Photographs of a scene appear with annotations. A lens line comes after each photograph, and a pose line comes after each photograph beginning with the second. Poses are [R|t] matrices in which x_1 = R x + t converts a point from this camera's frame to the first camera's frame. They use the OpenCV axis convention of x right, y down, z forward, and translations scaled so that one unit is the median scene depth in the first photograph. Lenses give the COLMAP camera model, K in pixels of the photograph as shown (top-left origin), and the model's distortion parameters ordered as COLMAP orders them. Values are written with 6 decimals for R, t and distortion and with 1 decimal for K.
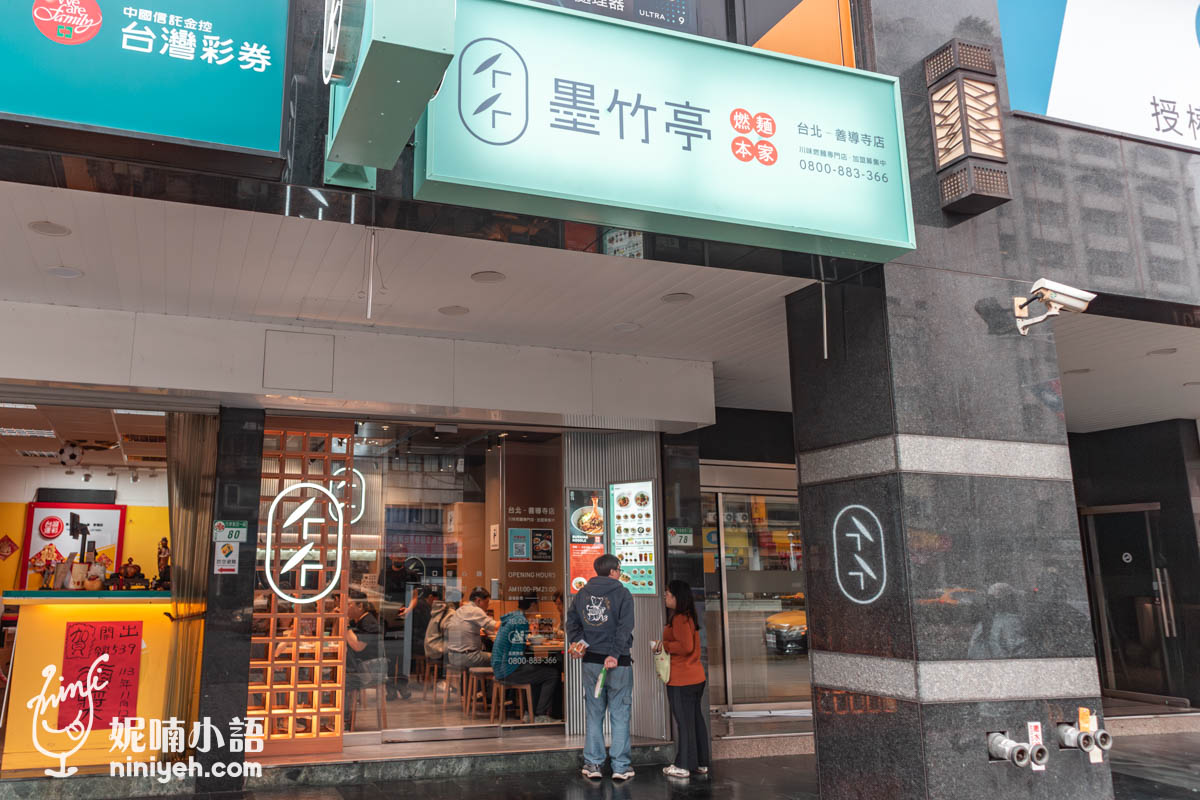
lens RADIAL K [[843.5, 0, 597.8], [0, 843.5, 400.4], [0, 0, 1]] dist [0.002285, 0.000162]
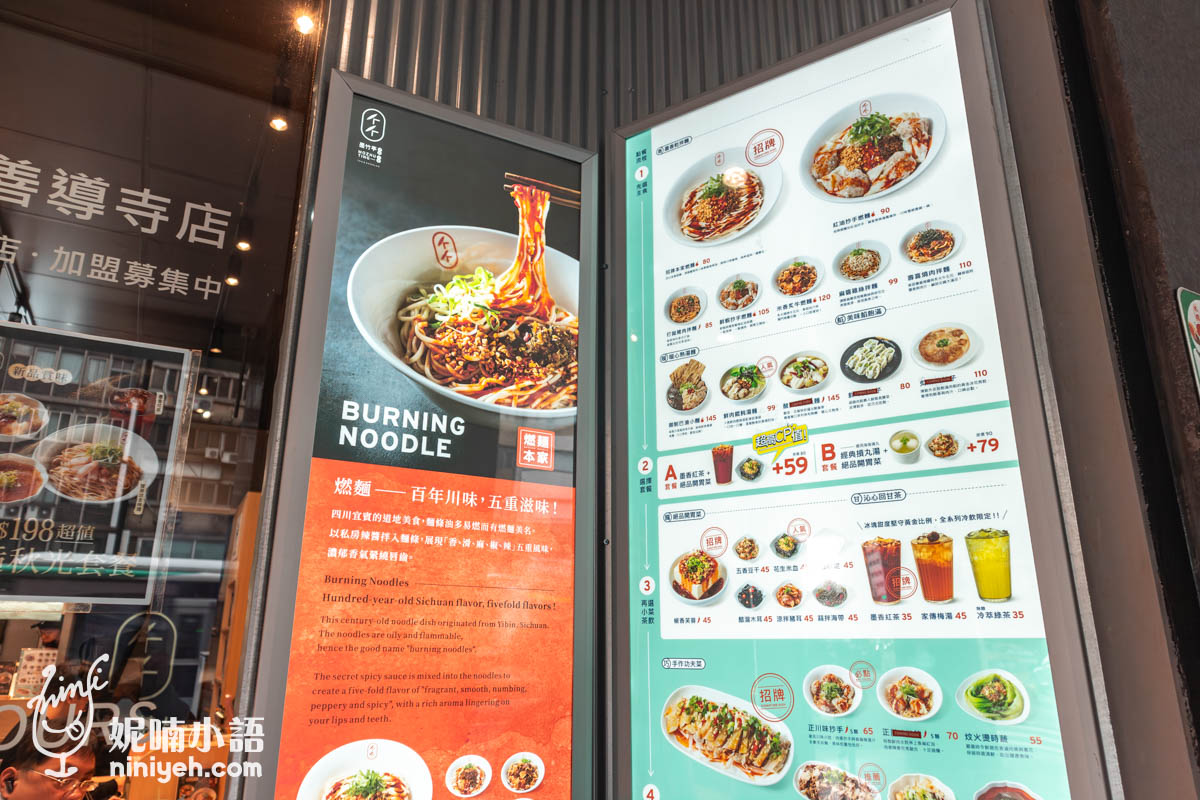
lens RADIAL K [[843.5, 0, 602.0], [0, 843.5, 401.0], [0, 0, 1]] dist [0.002285, 0.000162]
pose [[0.997438, 0.041986, 0.057919, 0.002375], [-0.035619, 0.993633, -0.106890, 0.172640], [-0.062038, 0.104553, 0.992582, 0.861844]]
